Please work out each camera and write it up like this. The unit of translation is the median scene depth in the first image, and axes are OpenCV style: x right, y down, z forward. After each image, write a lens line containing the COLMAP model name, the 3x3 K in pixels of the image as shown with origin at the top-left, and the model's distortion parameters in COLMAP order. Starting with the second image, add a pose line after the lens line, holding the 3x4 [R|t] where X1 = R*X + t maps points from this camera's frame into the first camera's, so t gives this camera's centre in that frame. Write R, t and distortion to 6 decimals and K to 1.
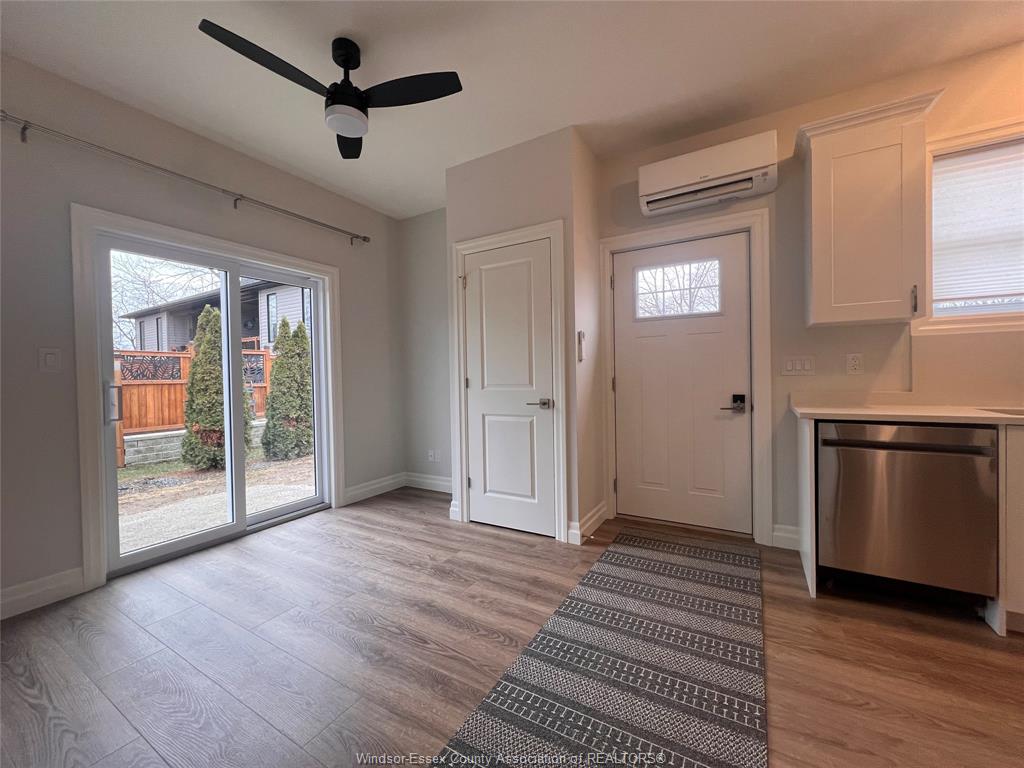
lens RADIAL K [[408.7, 0, 510.9], [0, 408.7, 379.4], [0, 0, 1]] dist [0.000052, 0.000151]
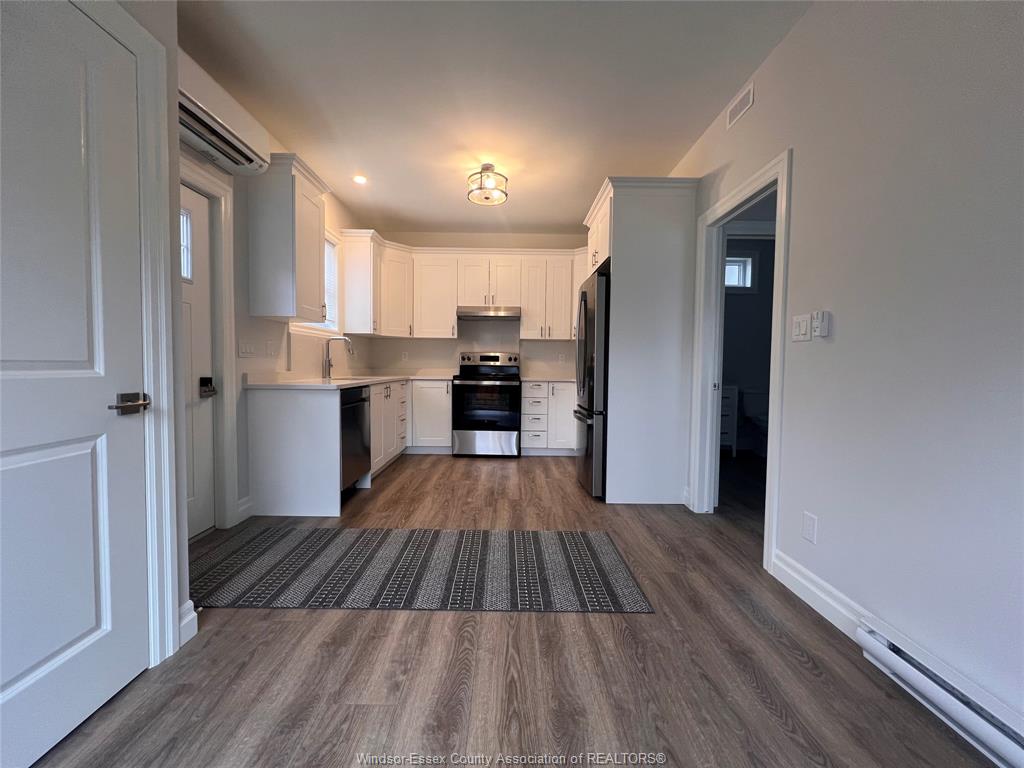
lens RADIAL K [[408.7, 0, 509.8], [0, 408.7, 380.3], [0, 0, 1]] dist [0.000052, 0.000151]
pose [[-0.511425, -0.020531, 0.859083, -0.632658], [0.004942, 0.999628, 0.026832, 0.026172], [-0.859314, 0.017969, -0.511133, 1.008748]]
